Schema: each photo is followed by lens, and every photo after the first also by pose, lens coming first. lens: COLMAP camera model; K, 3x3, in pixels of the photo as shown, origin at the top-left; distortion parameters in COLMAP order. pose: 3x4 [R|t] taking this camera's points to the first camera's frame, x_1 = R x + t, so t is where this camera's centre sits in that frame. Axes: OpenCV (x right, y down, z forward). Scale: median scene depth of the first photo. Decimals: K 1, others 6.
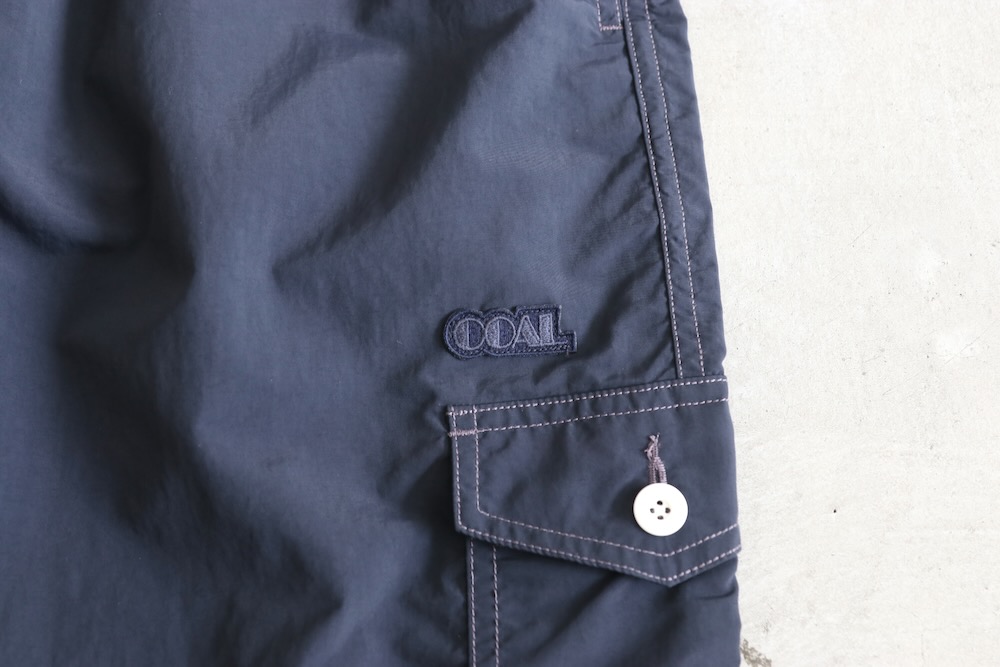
lens RADIAL K [[1348.2, 0, 497.8], [0, 1348.2, 324.9], [0, 0, 1]] dist [-0.043681, 0.000000]
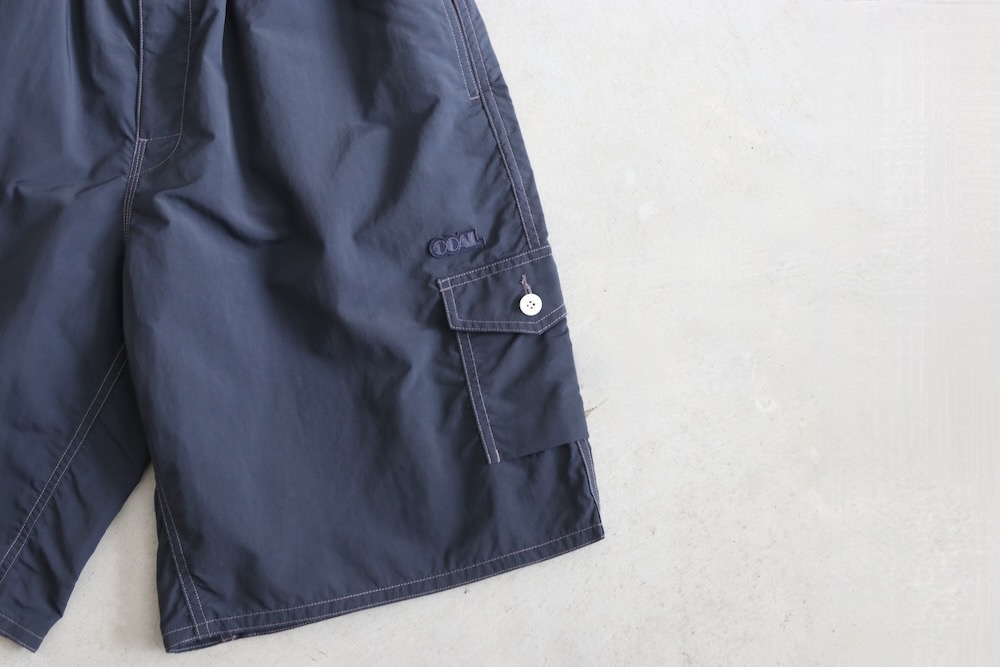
lens RADIAL K [[1178.9, 0, 493.8], [0, 1178.9, 327.0], [0, 0, 1]] dist [-0.069499, 0.000000]
pose [[0.981247, -0.192168, 0.015043, 0.013850], [0.187839, 0.970815, 0.149114, -0.149029], [-0.043259, -0.143492, 0.988706, -1.072902]]
